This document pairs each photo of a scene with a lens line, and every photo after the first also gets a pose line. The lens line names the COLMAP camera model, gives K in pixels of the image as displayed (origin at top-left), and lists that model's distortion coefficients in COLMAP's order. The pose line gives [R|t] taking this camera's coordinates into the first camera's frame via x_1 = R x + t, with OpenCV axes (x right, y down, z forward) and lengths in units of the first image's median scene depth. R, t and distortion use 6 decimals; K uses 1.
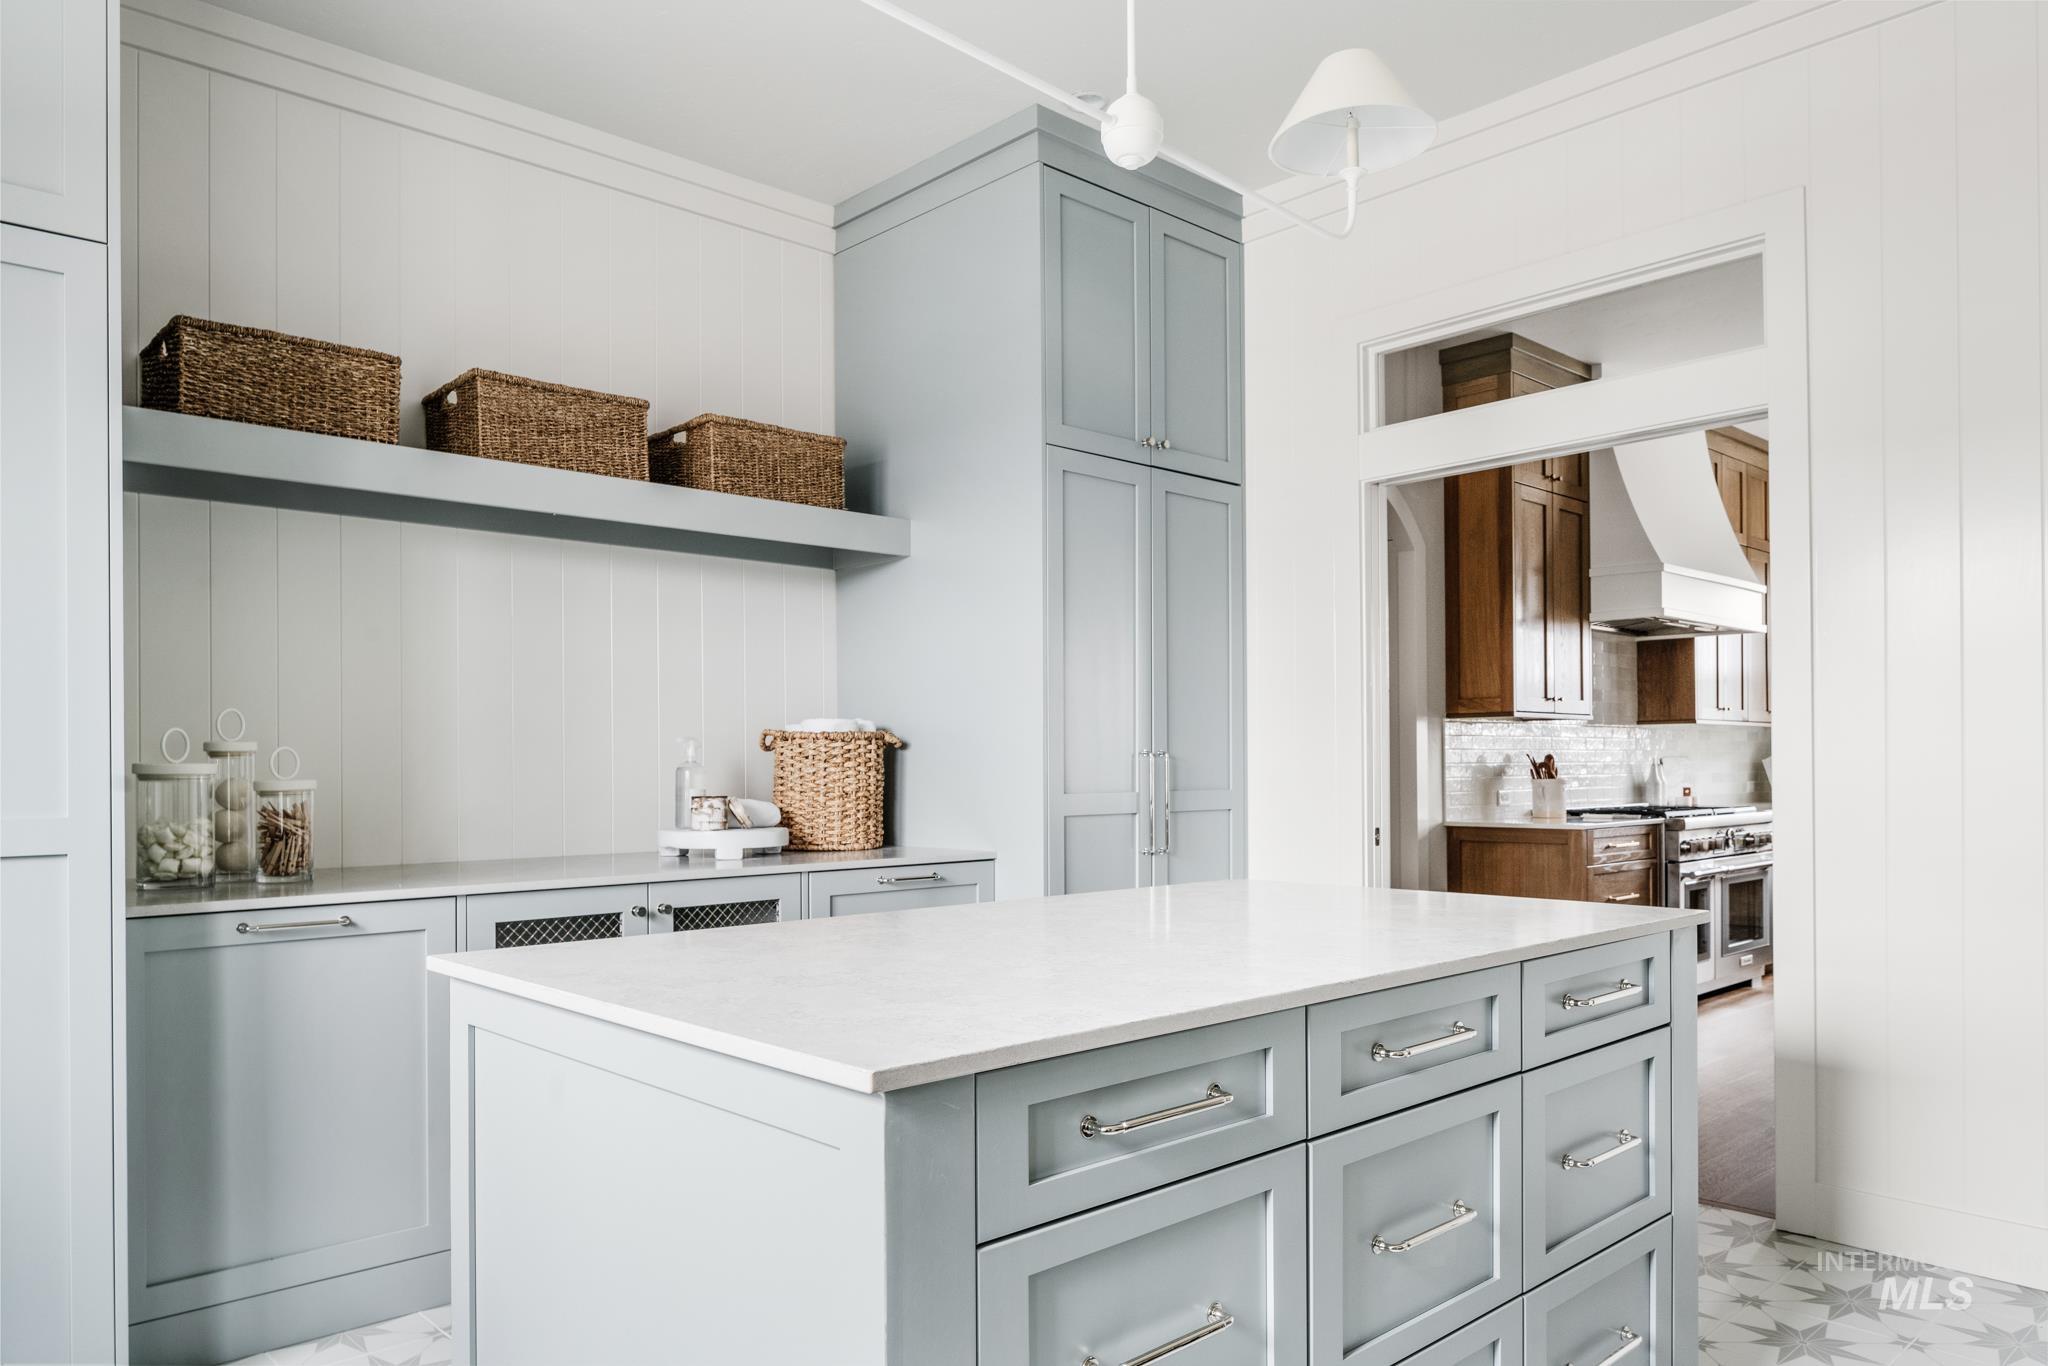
lens RADIAL K [[1399.4, 0, 1023.9], [0, 1399.4, 751.6], [0, 0, 1]] dist [-0.005773, -0.001512]
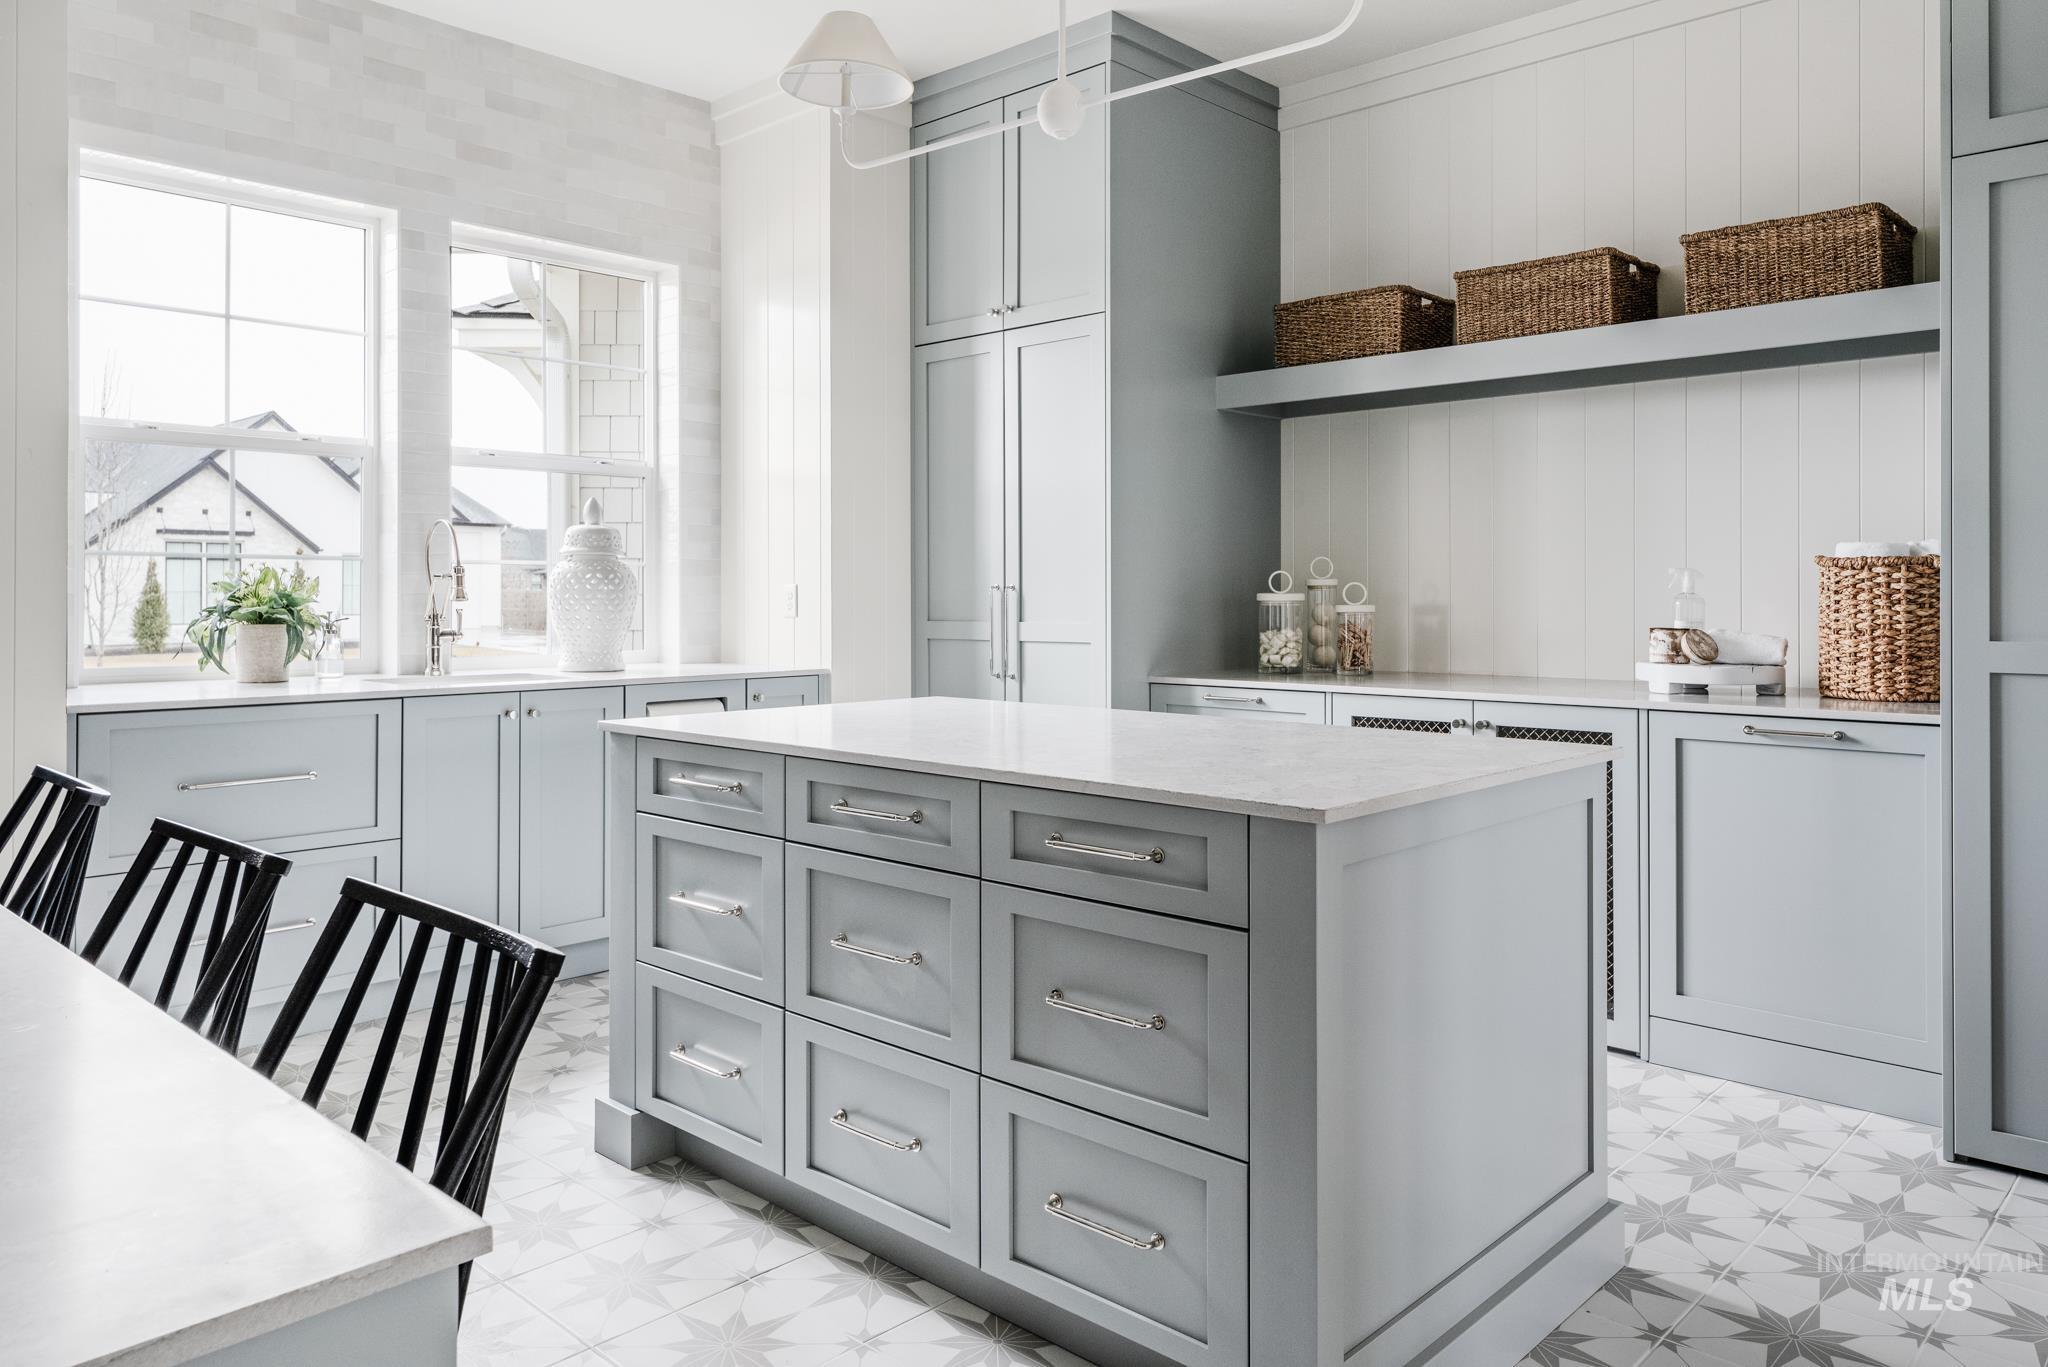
lens RADIAL K [[1391.5, 0, 1026.8], [0, 1391.5, 607.6], [0, 0, 1]] dist [0.000233, 0.001550]
pose [[0.066034, 0.009183, -0.997775, 0.703392], [0.005246, 0.999941, 0.009550, 0.005252], [0.997804, -0.005865, 0.065982, 0.473104]]
